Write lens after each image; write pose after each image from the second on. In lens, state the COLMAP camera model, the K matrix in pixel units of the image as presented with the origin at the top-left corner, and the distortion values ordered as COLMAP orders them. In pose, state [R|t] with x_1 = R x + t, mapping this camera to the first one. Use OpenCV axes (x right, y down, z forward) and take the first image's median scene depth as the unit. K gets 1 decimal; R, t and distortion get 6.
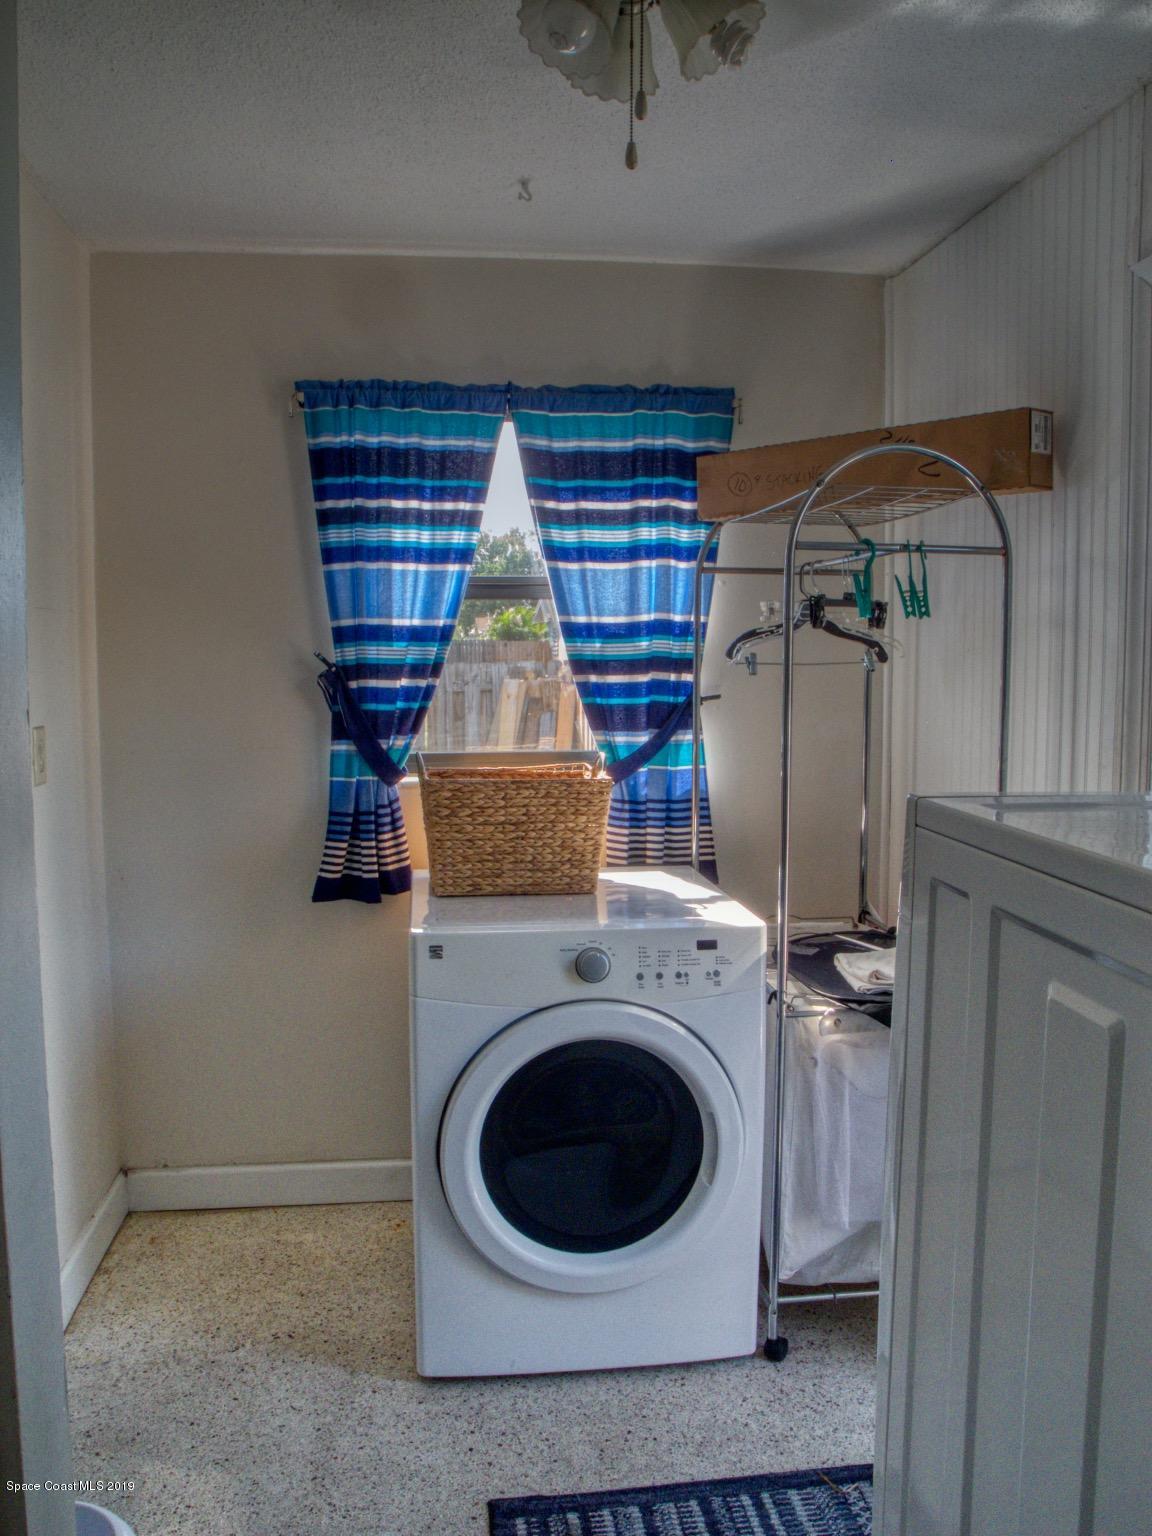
lens RADIAL K [[1262.3, 0, 576.0], [0, 1262.3, 768.0], [0, 0, 1]] dist [-0.160735, 0.139689]
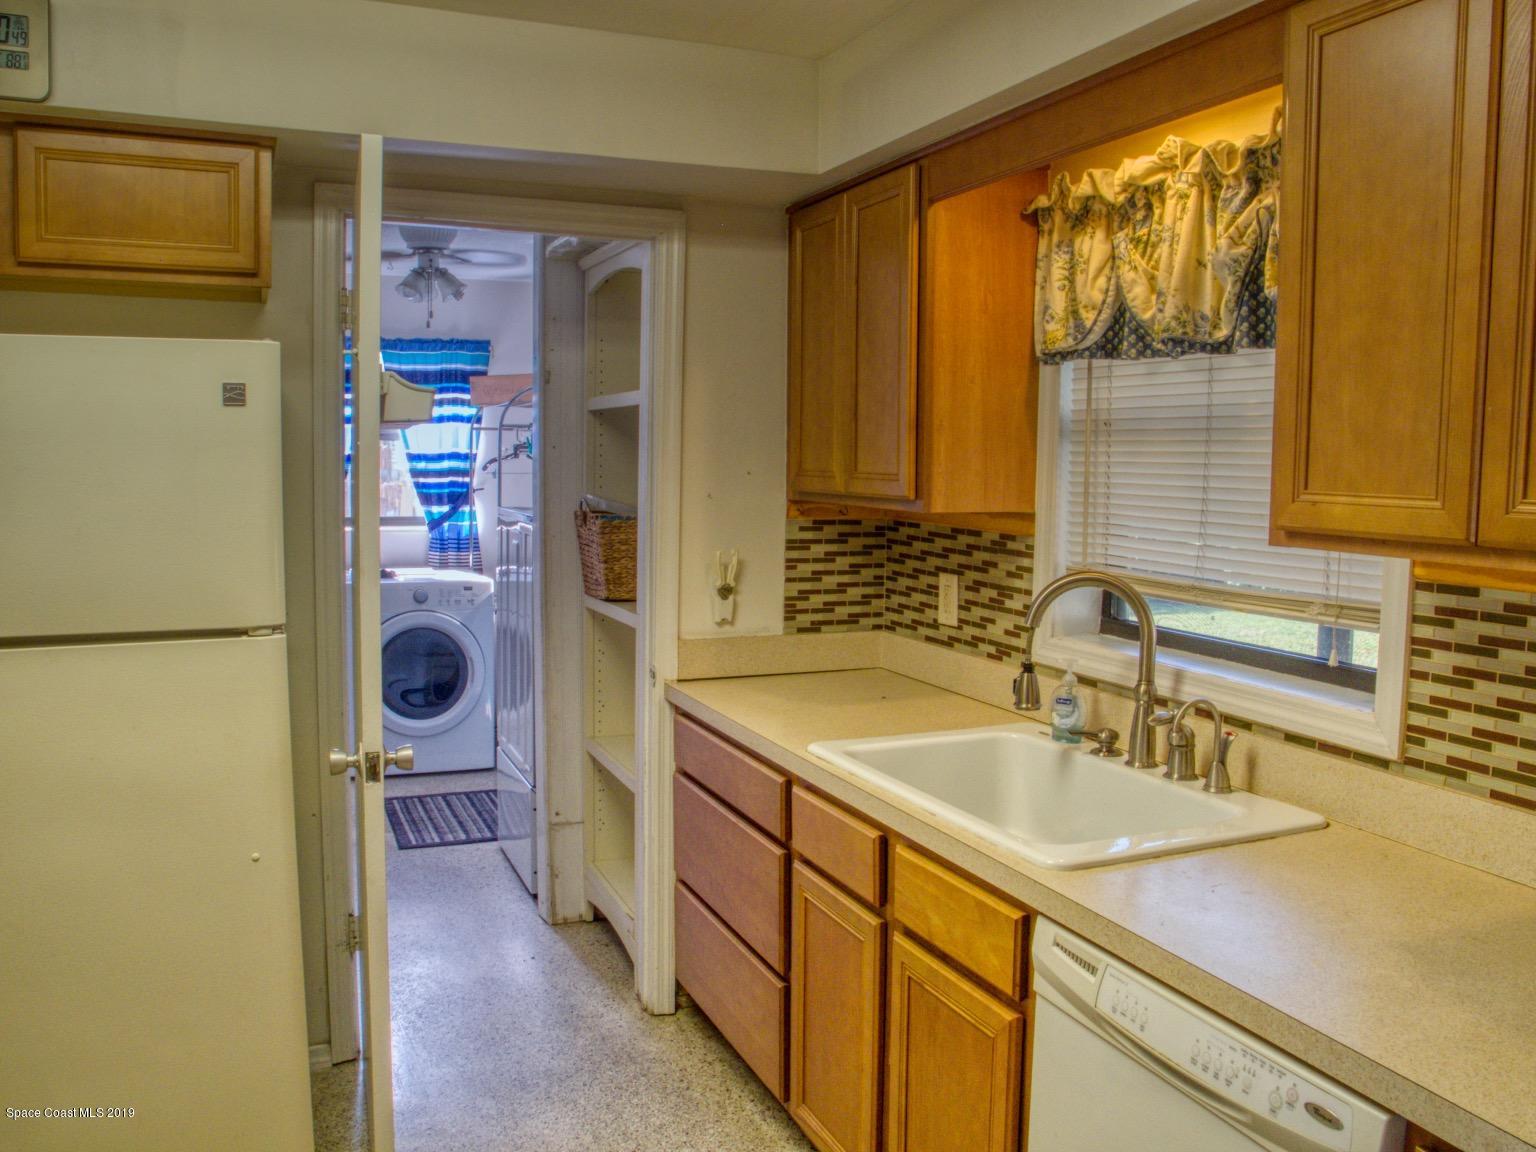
lens RADIAL K [[1262.3, 0, 755.9], [0, 1262.3, 571.4], [0, 0, 1]] dist [-0.160735, 0.139689]
pose [[0.964666, -0.009217, 0.263315, 0.003040], [0.010181, 0.999946, -0.002298, 0.089957], [-0.263280, 0.004897, 0.964707, -1.127795]]
